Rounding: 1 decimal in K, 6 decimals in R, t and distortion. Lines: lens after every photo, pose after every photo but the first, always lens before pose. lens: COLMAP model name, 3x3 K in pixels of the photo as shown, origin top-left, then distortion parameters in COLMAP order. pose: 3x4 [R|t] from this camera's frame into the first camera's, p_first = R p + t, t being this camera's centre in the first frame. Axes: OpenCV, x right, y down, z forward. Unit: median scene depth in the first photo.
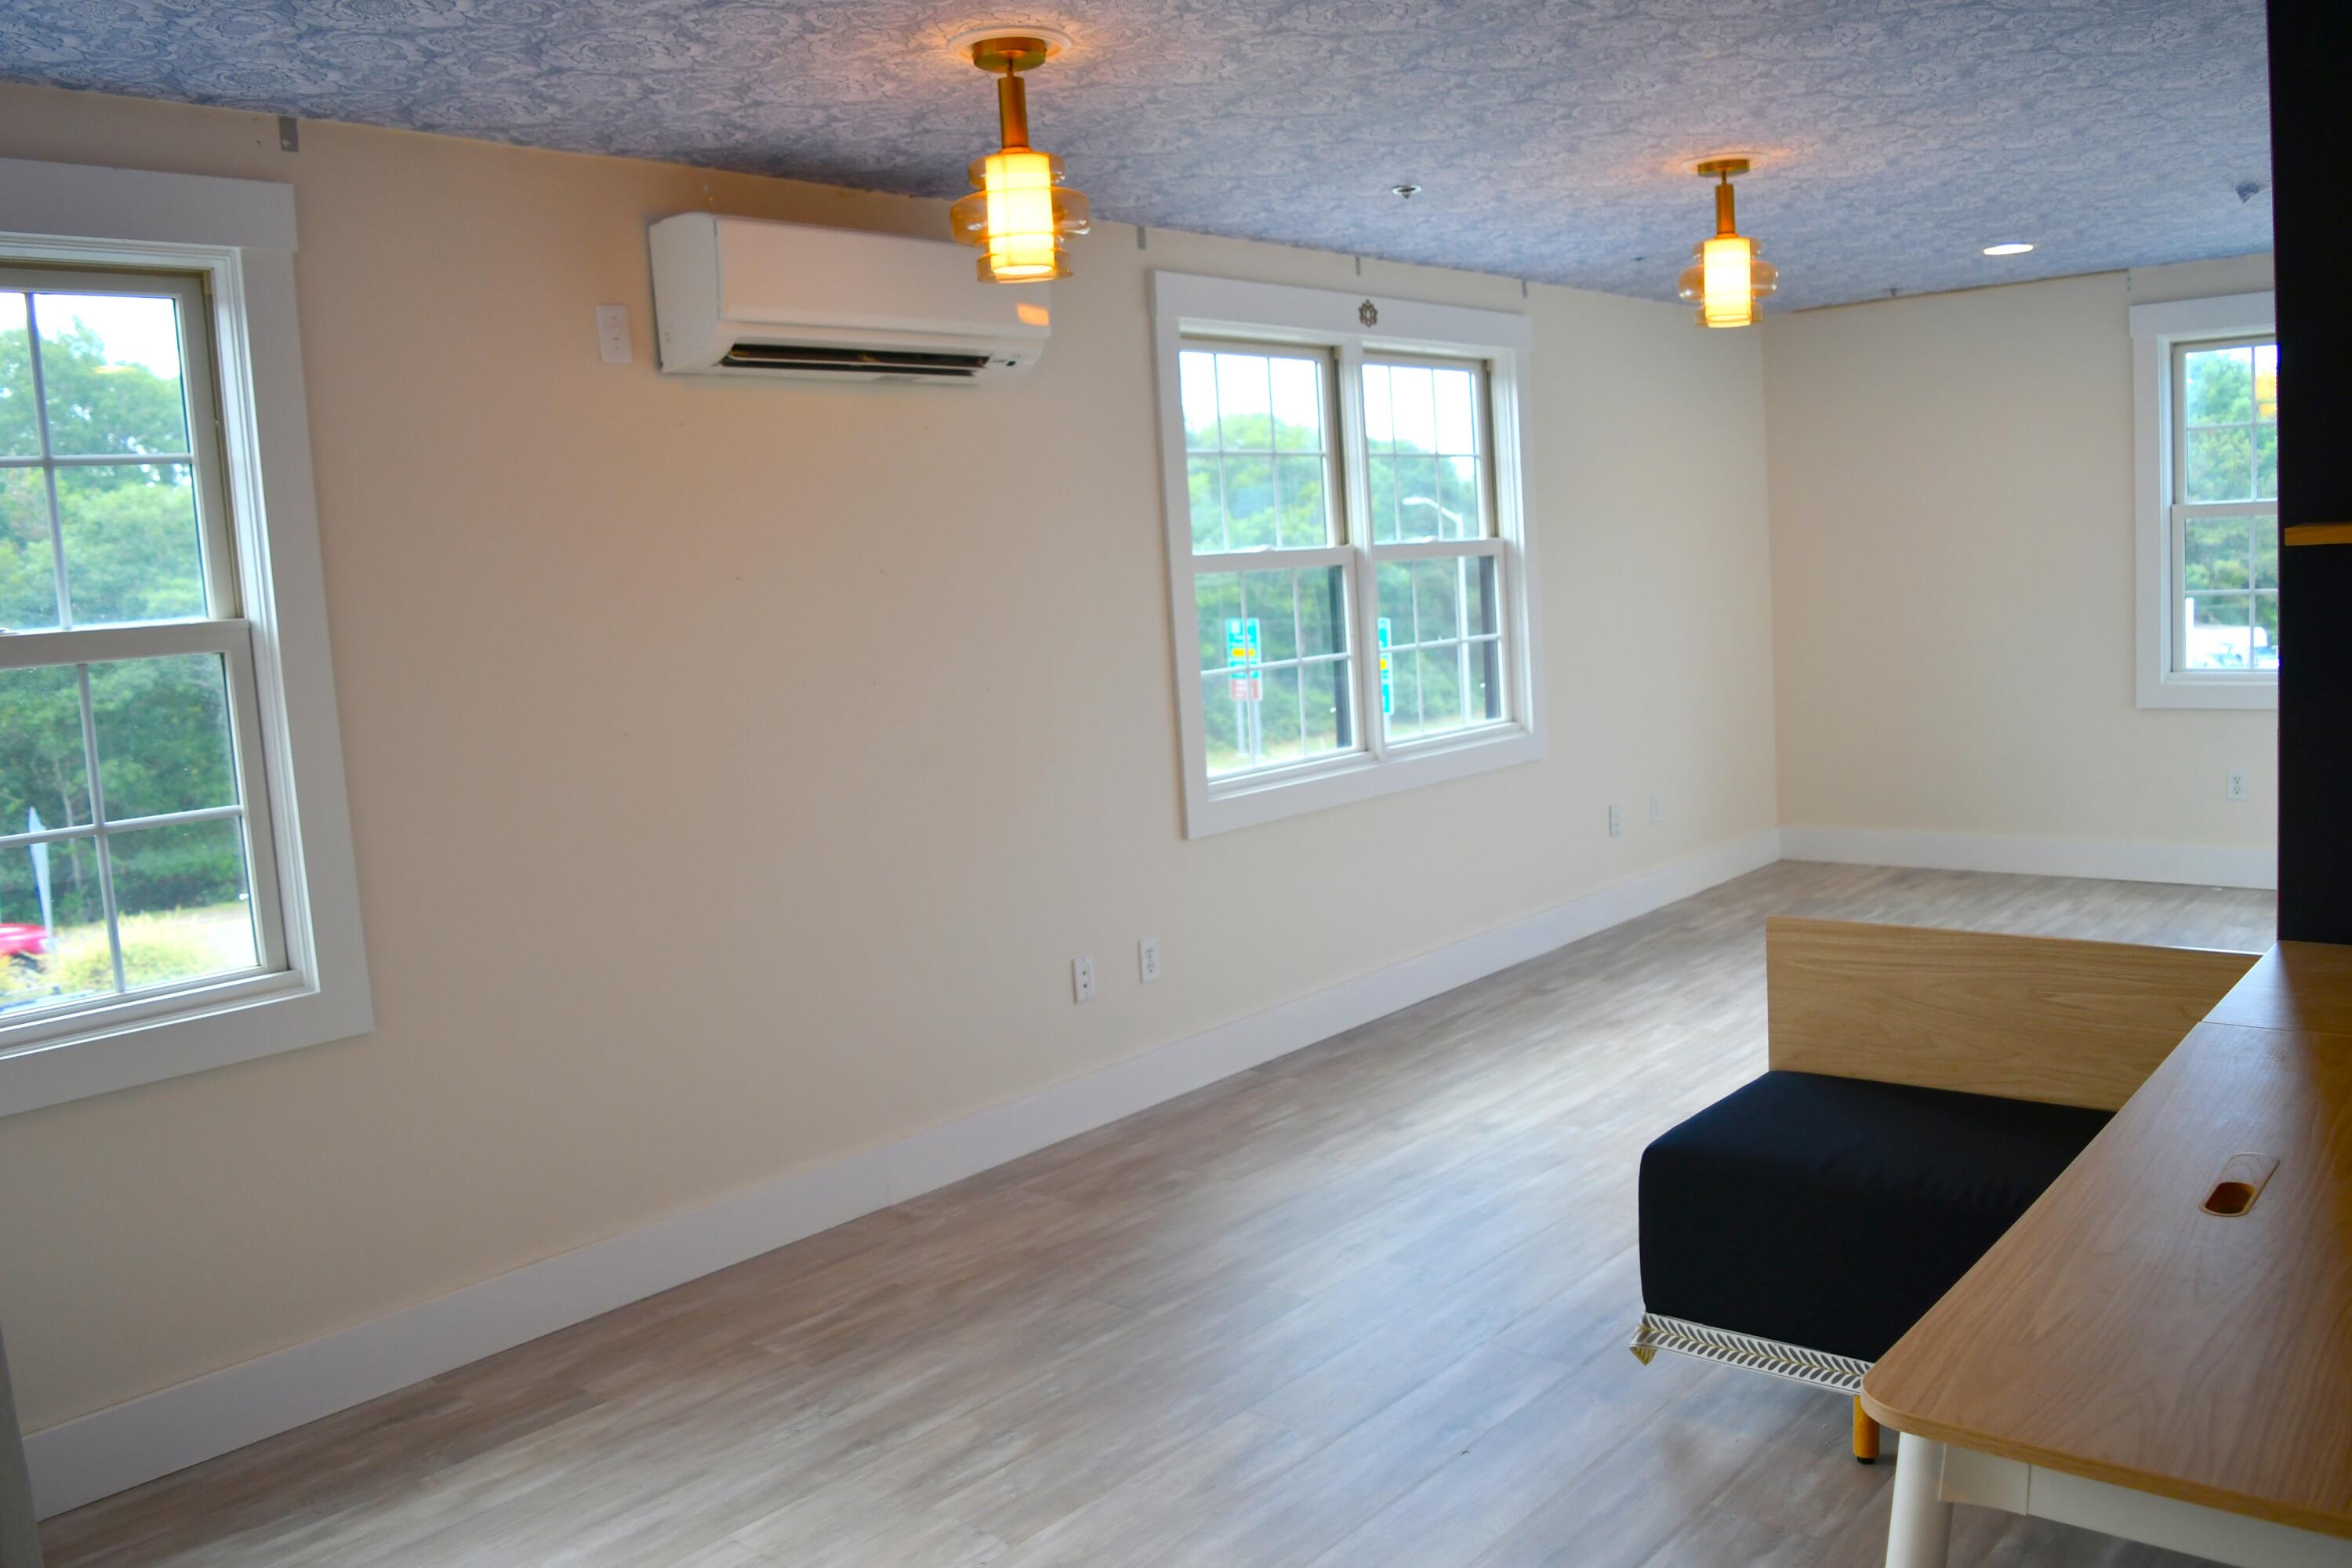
lens RADIAL K [[1844.2, 0, 1184.4], [0, 1844.2, 779.4], [0, 0, 1]] dist [-0.093894, 0.019644]
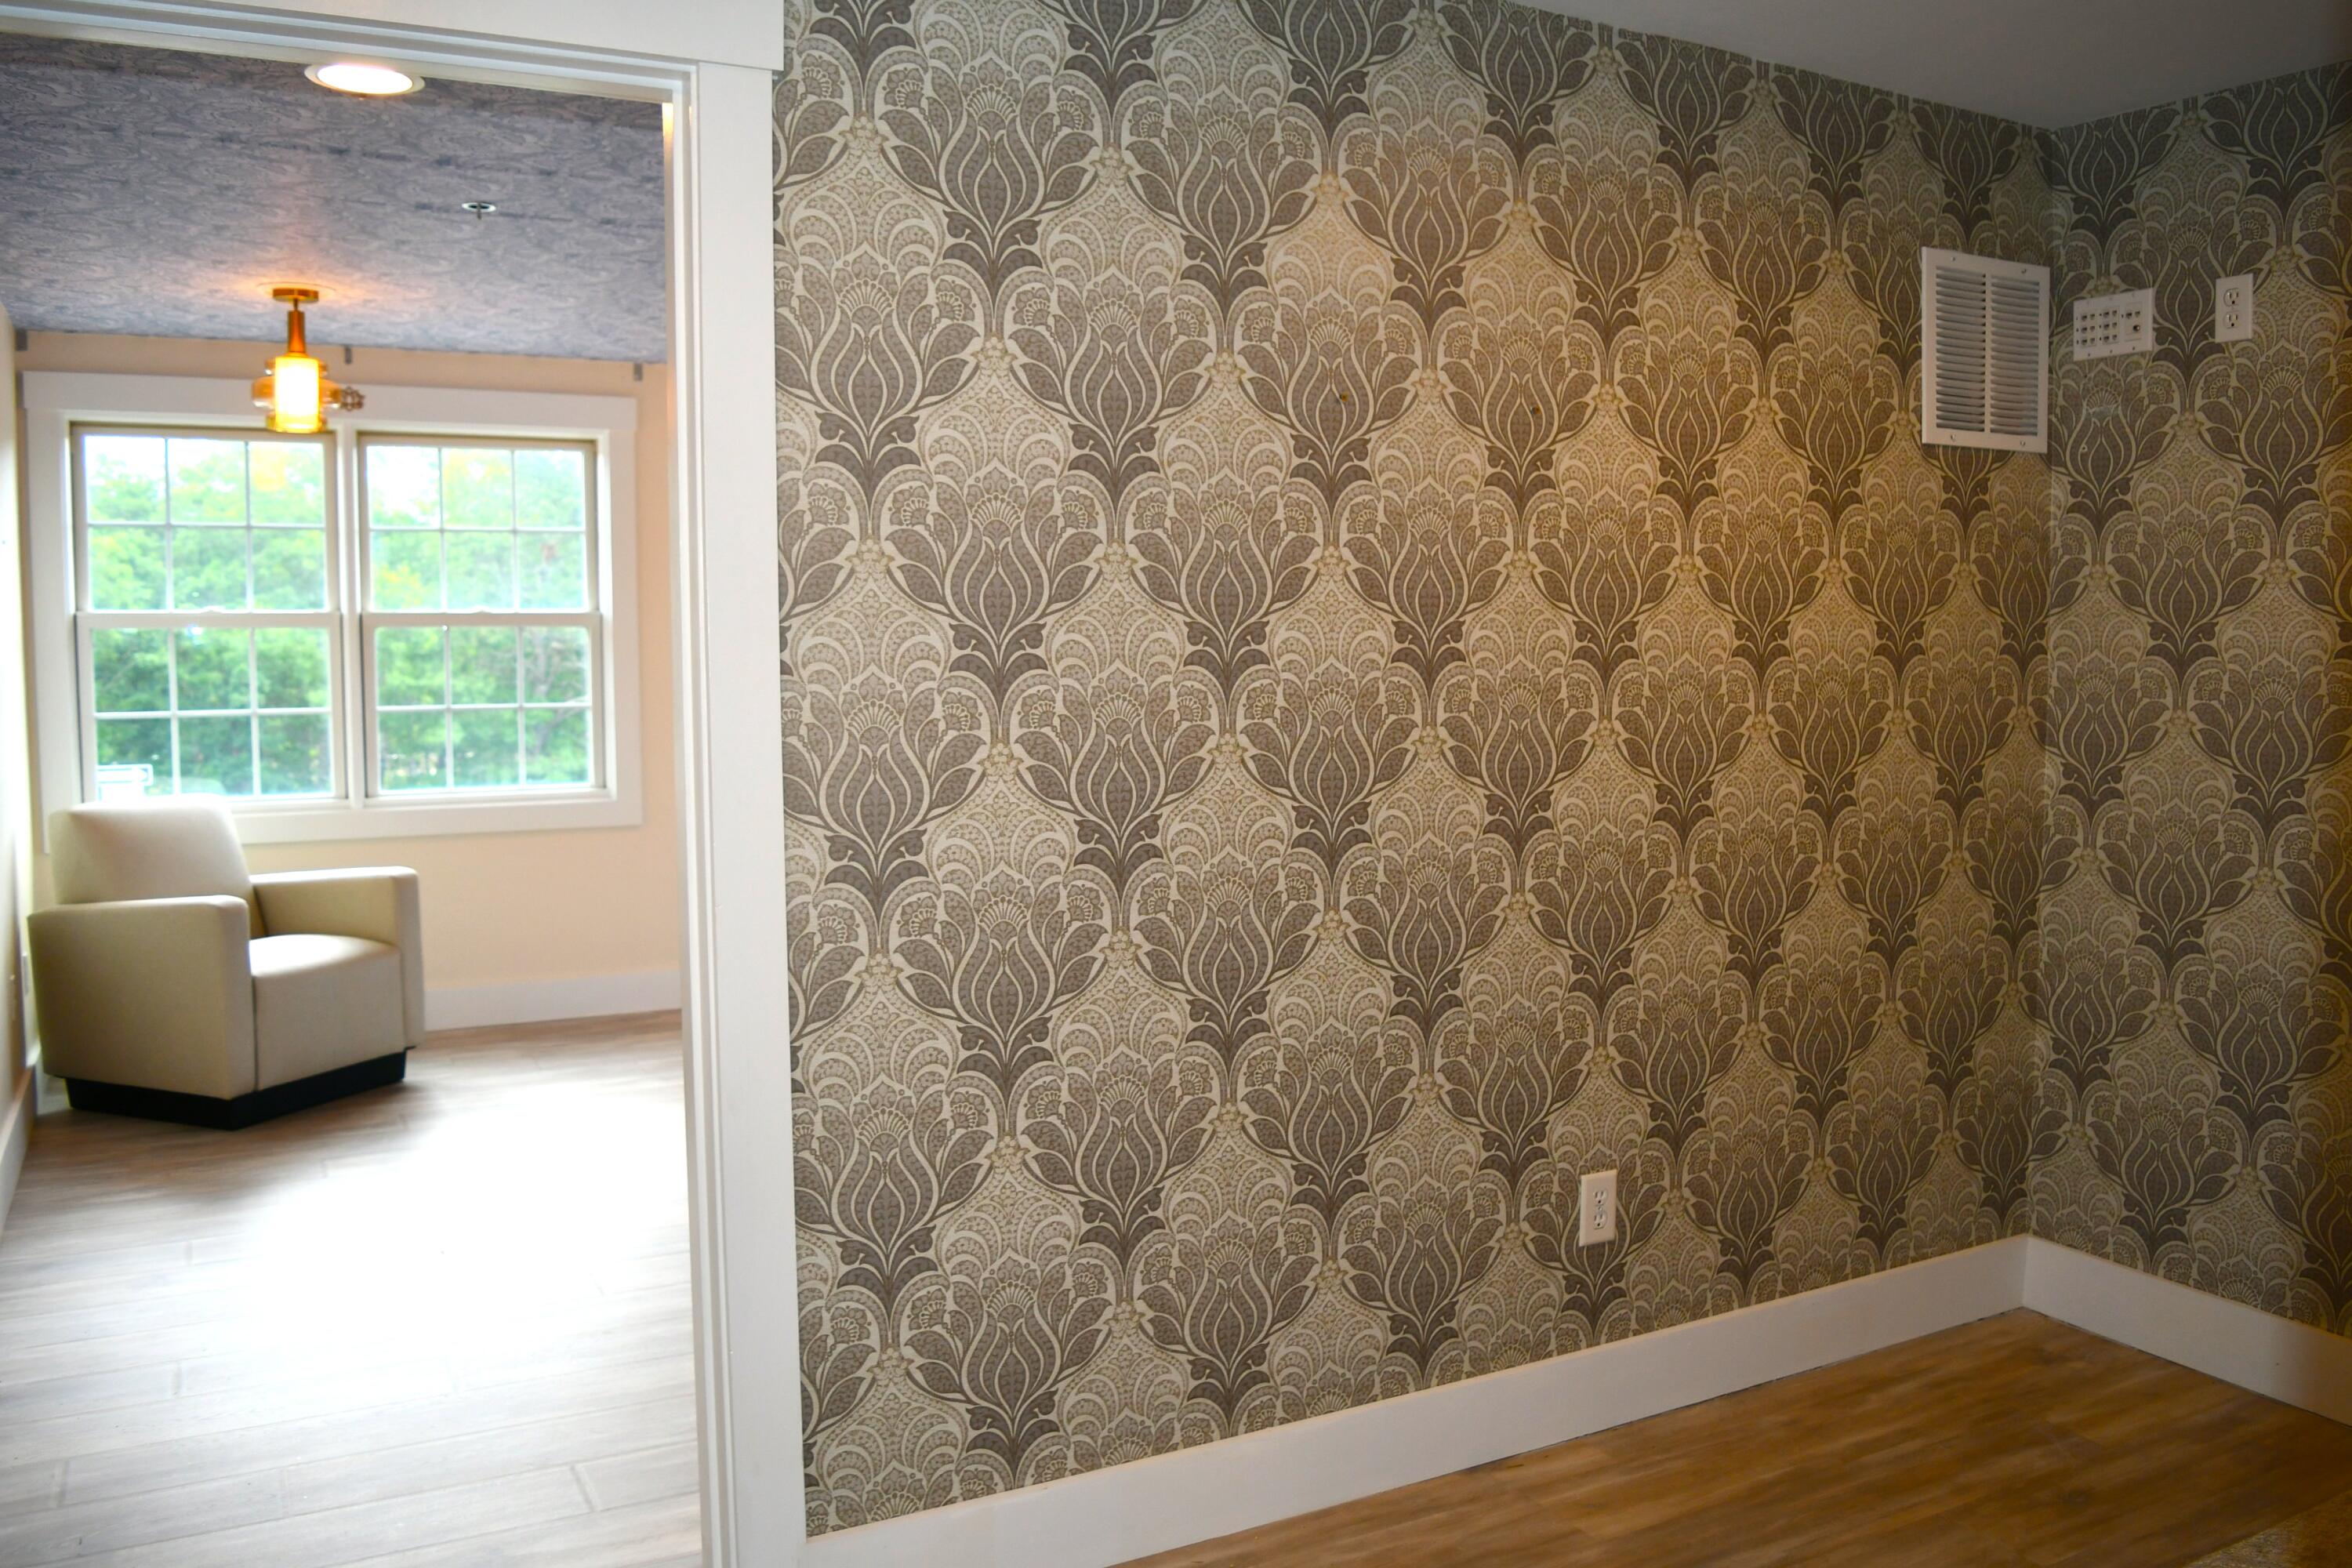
lens RADIAL K [[1844.2, 0, 1184.4], [0, 1844.2, 779.4], [0, 0, 1]] dist [-0.093894, 0.019644]
pose [[0.936564, 0.085619, -0.339879, 0.671459], [-0.095775, 0.995316, -0.013185, 0.052159], [0.337158, 0.044901, 0.940377, -0.581201]]
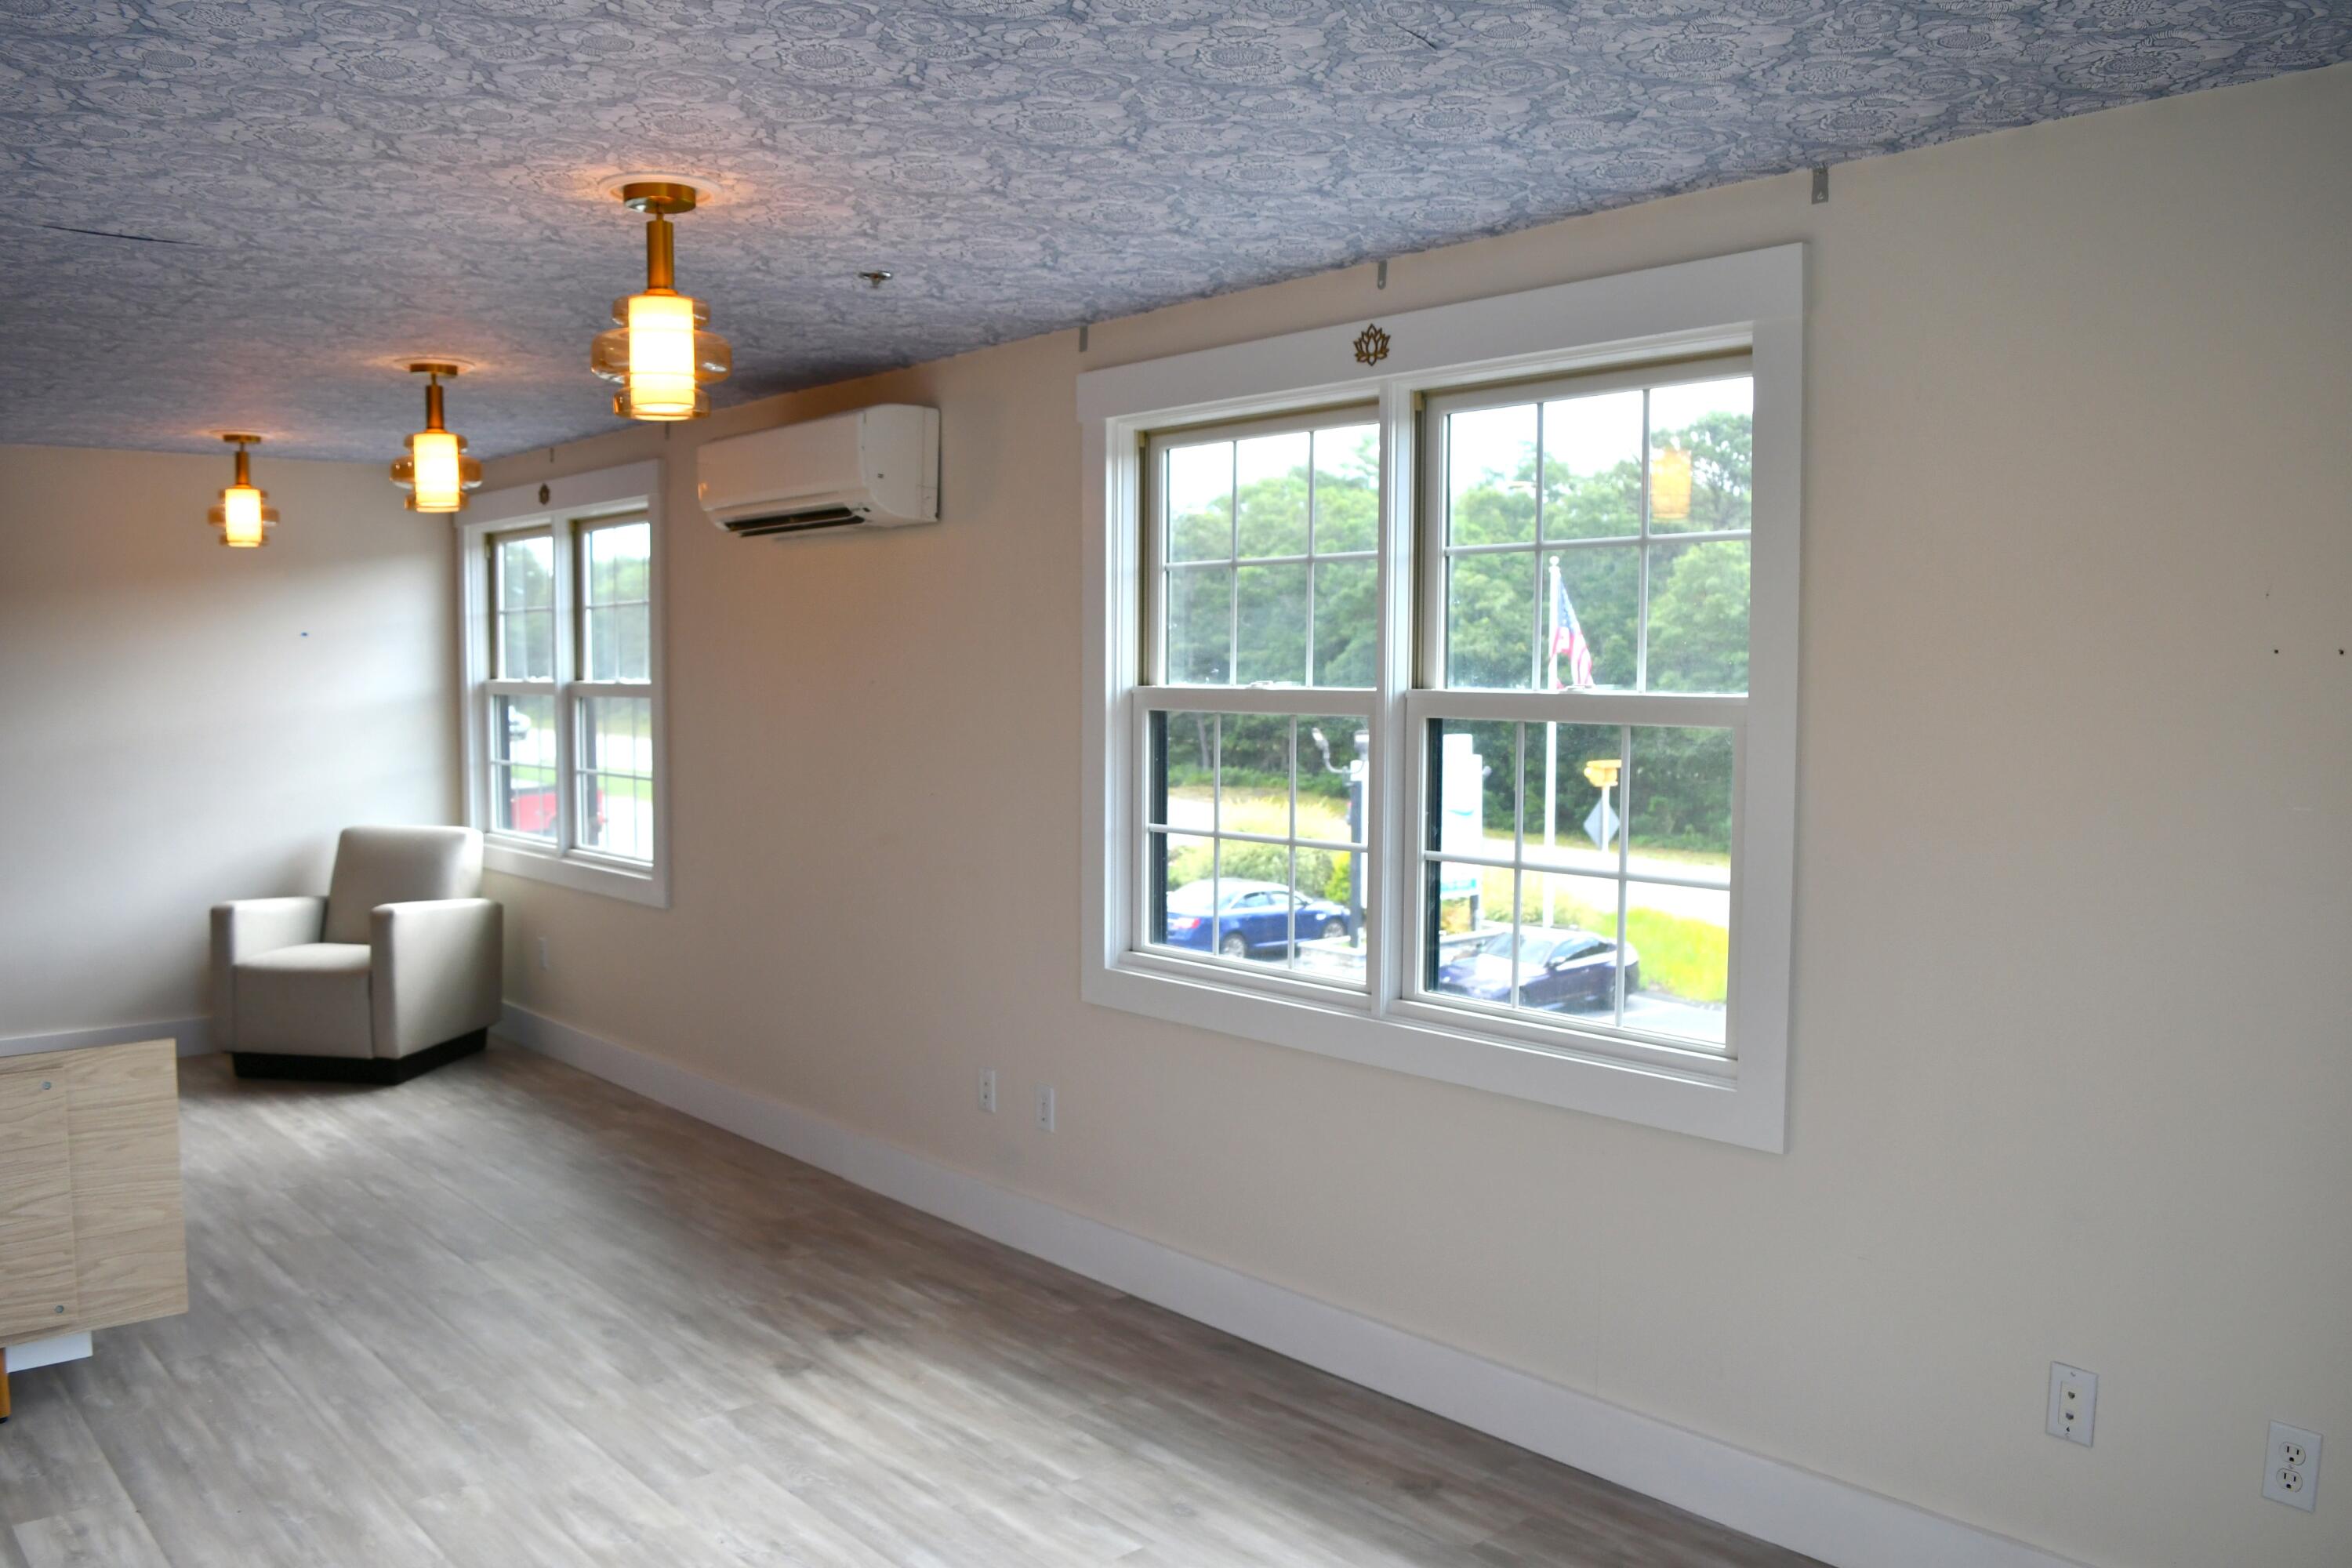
lens RADIAL K [[1844.2, 0, 1184.4], [0, 1844.2, 779.4], [0, 0, 1]] dist [-0.093894, 0.019644]
pose [[-0.128821, 0.119580, -0.984432, 1.146611], [-0.110719, 0.984762, 0.134109, -0.264003], [0.985468, 0.126271, -0.113619, 1.502840]]
